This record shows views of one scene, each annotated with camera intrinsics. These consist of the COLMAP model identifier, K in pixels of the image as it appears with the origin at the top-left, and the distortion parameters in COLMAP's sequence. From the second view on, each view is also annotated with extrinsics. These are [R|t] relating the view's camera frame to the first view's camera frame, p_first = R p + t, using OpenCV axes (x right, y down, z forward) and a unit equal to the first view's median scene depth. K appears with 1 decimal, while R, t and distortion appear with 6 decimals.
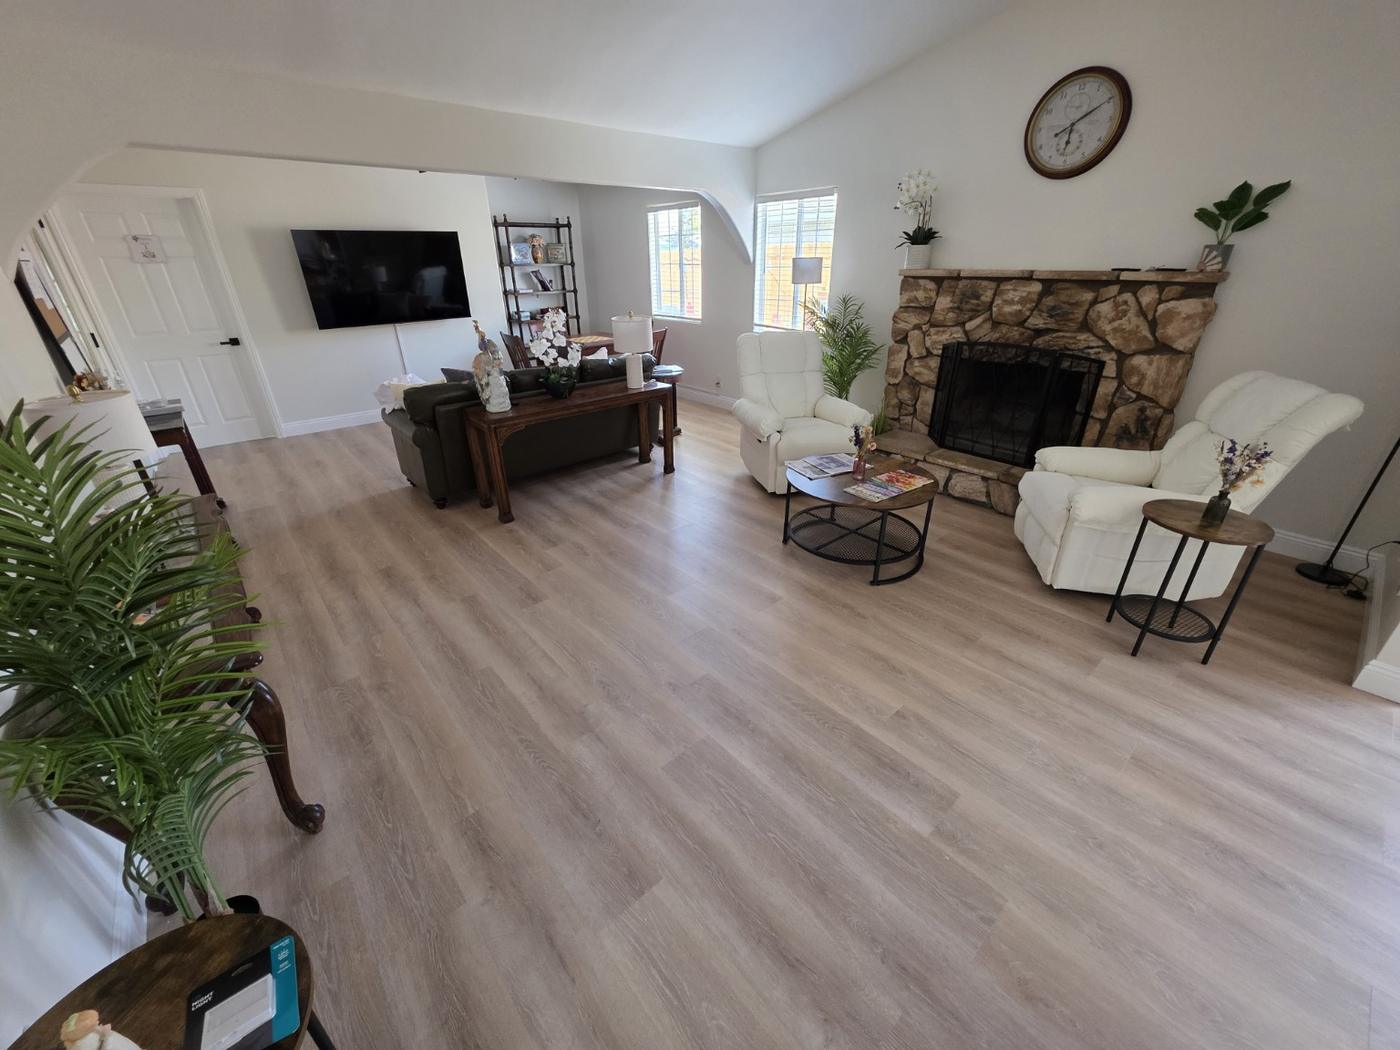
lens RADIAL K [[563.0, 0, 692.4], [0, 563.0, 527.2], [0, 0, 1]] dist [-0.003941, -0.000393]
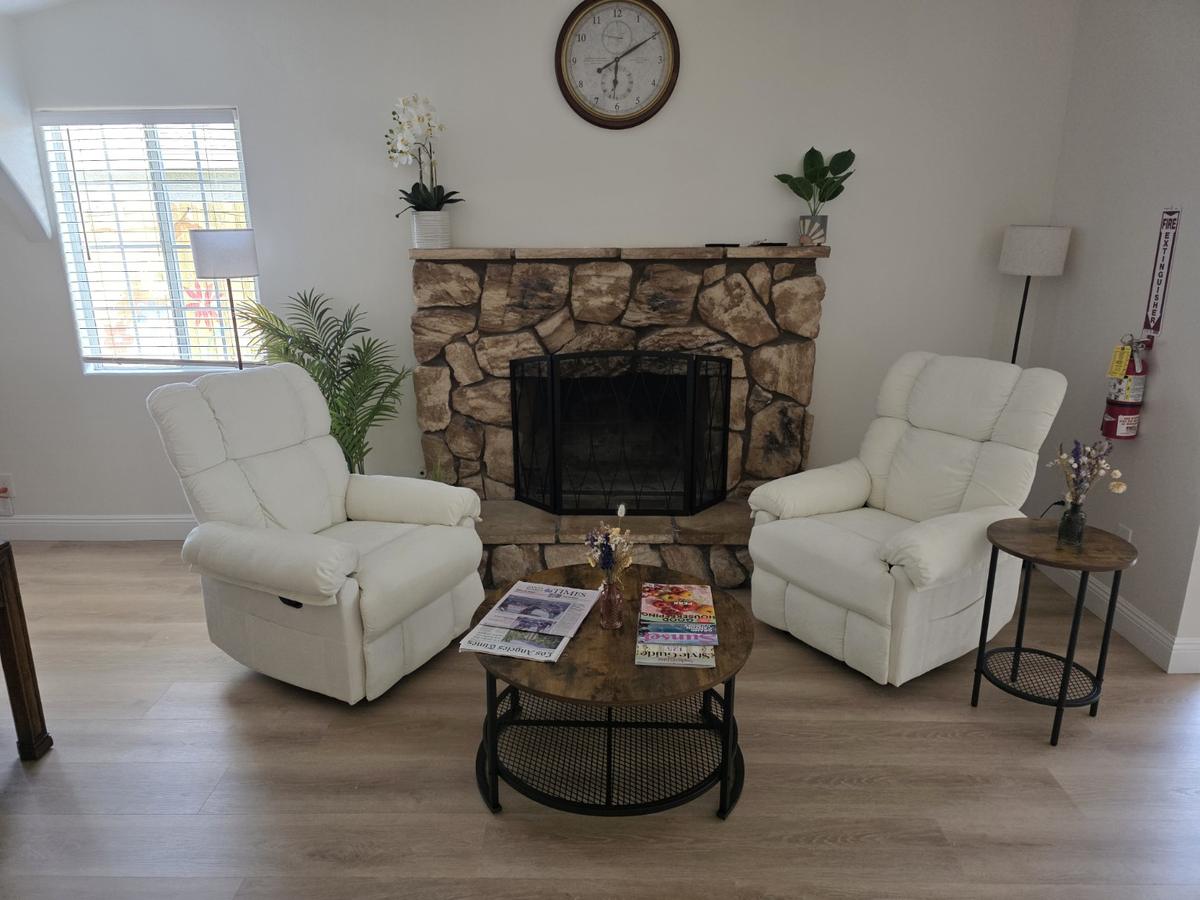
lens RADIAL K [[788.7, 0, 600.0], [0, 788.7, 454.9], [0, 0, 1]] dist [0.040866, -0.010927]
pose [[0.659917, -0.196011, 0.725320, -0.173182], [0.324498, 0.945047, -0.039848, -0.174423], [-0.677651, 0.261661, 0.687258, 0.388469]]
